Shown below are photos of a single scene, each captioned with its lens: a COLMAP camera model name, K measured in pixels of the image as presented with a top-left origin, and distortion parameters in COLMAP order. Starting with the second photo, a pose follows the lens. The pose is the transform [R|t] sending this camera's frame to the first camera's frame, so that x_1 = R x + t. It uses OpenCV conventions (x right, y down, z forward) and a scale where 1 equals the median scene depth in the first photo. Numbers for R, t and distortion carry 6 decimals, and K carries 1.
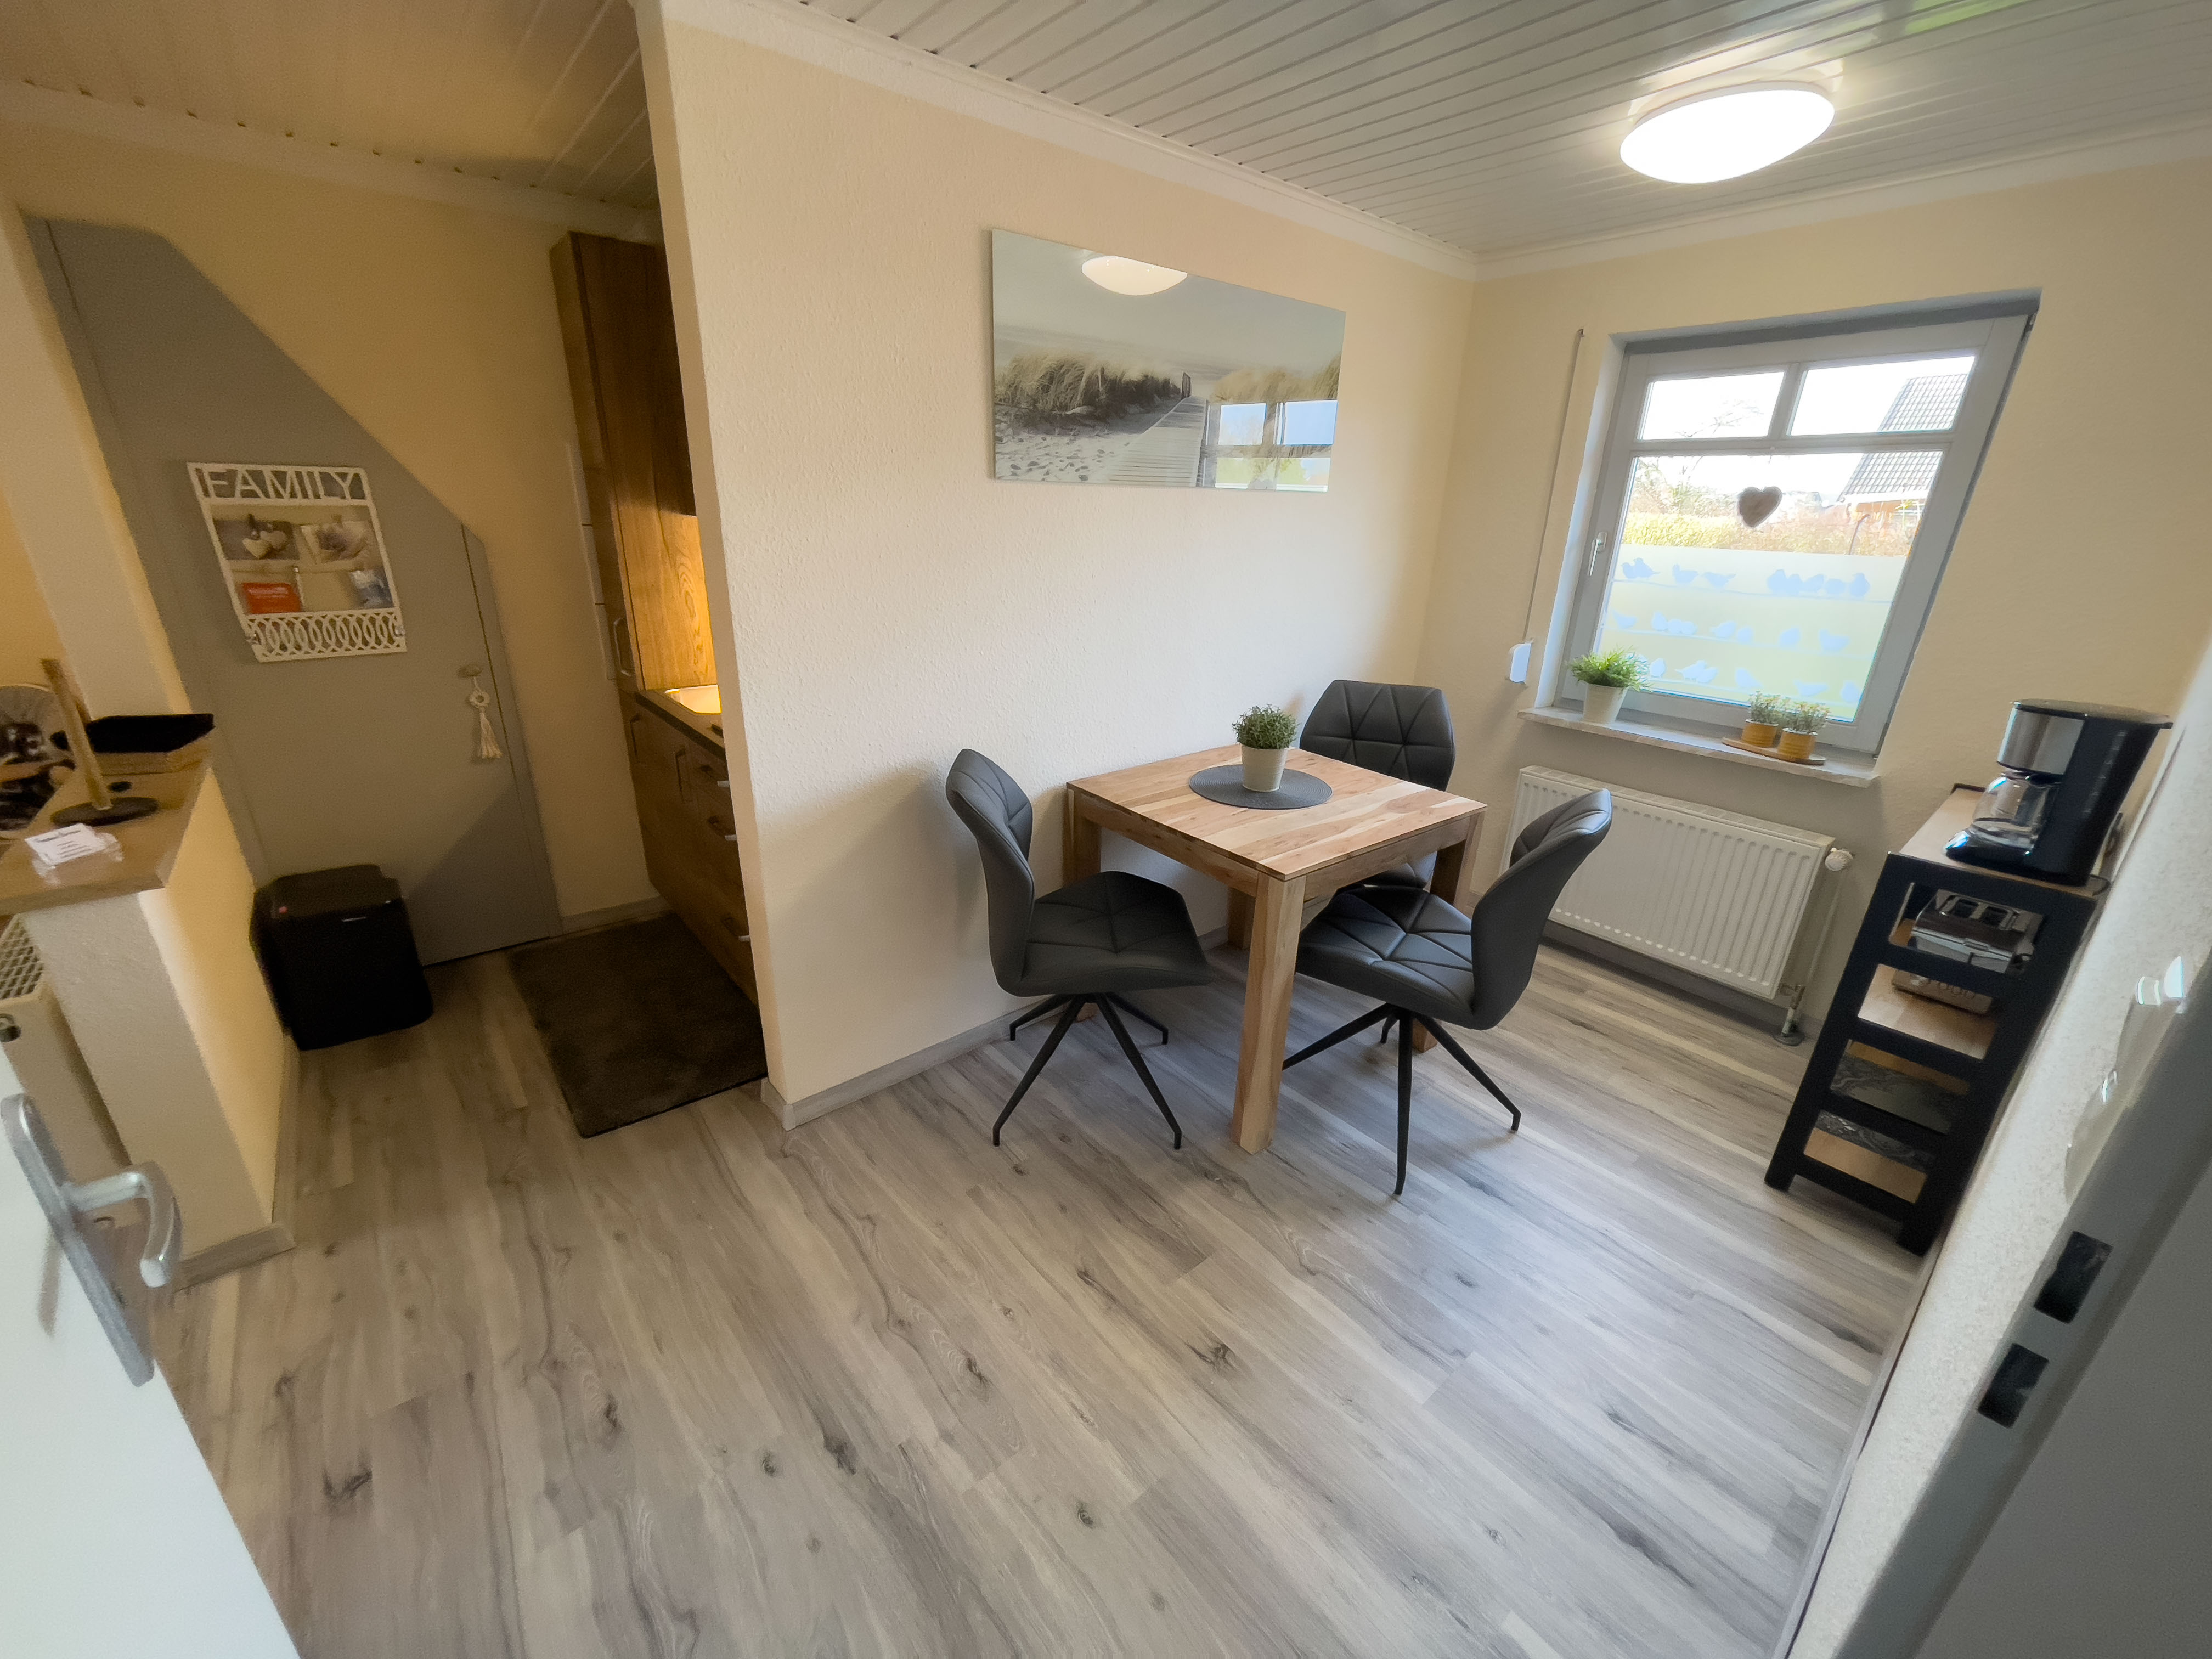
lens RADIAL K [[895.4, 0, 1099.9], [0, 895.4, 845.9], [0, 0, 1]] dist [-0.010021, 0.002893]
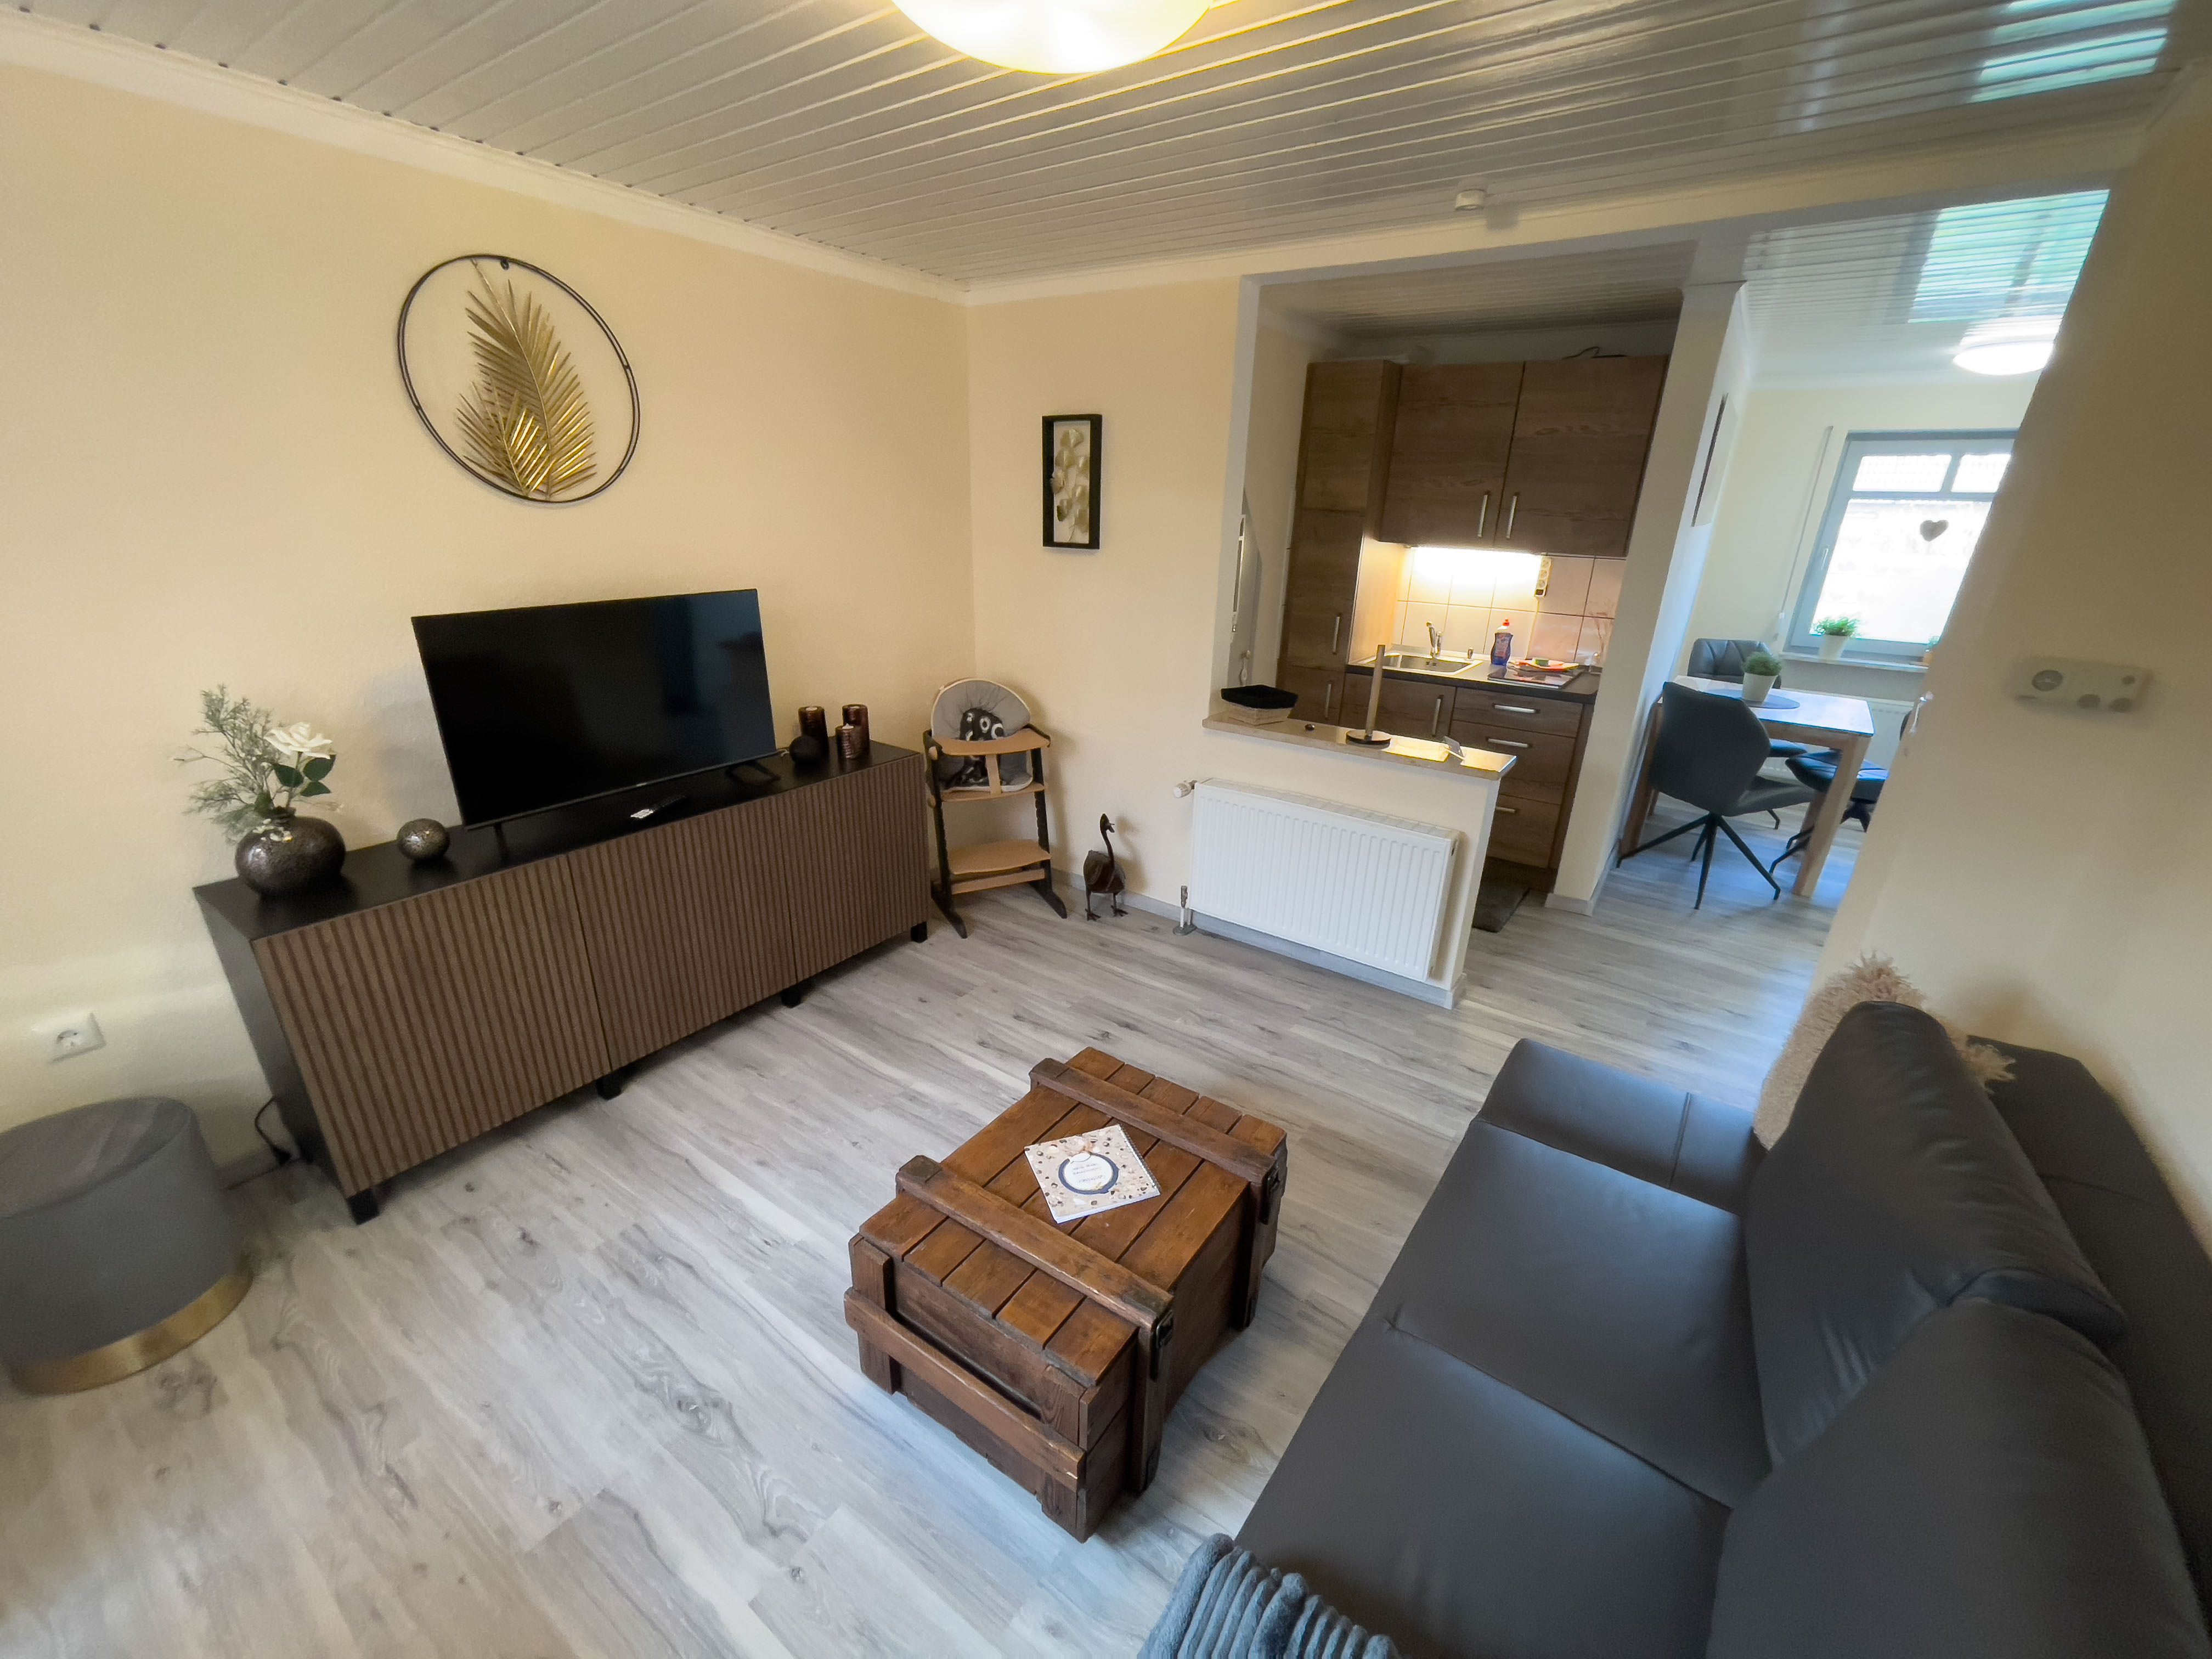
lens RADIAL K [[895.4, 0, 1105.5], [0, 895.4, 859.0], [0, 0, 1]] dist [-0.010021, 0.002893]
pose [[0.964825, -0.101421, 0.242542, -1.531767], [0.096349, 0.994810, 0.032712, 0.066332], [-0.244601, -0.008193, 0.969589, -0.375361]]
